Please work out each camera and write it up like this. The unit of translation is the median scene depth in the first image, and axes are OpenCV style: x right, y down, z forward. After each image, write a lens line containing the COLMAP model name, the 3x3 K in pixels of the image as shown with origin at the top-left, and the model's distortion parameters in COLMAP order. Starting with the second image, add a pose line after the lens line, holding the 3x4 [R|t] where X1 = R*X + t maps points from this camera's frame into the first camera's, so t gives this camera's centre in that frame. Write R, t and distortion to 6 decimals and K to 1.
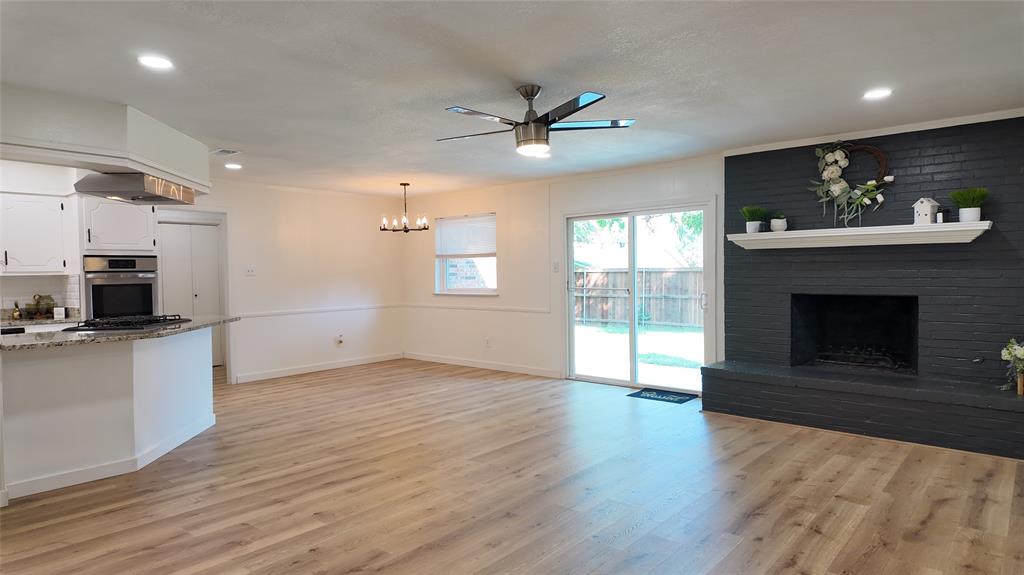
lens RADIAL K [[597.8, 0, 512.0], [0, 597.8, 287.5], [0, 0, 1]] dist [0.088165, -0.098821]
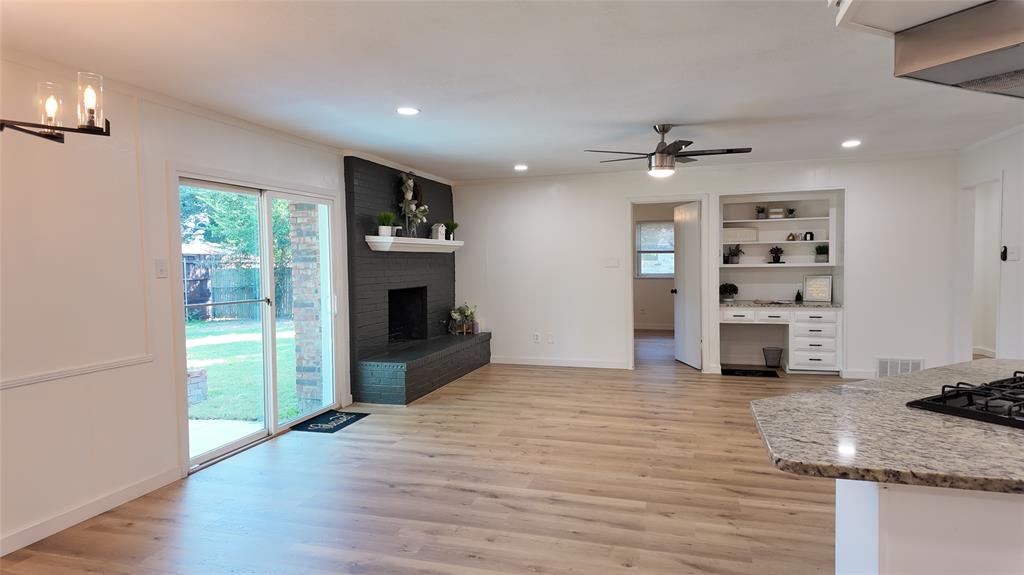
lens RADIAL K [[597.8, 0, 512.0], [0, 597.8, 287.5], [0, 0, 1]] dist [0.088165, -0.098821]
pose [[-0.406919, -0.024059, 0.913148, -0.868019], [0.045147, 0.997902, 0.046410, -0.047009], [-0.912348, 0.060111, -0.404979, 1.547647]]
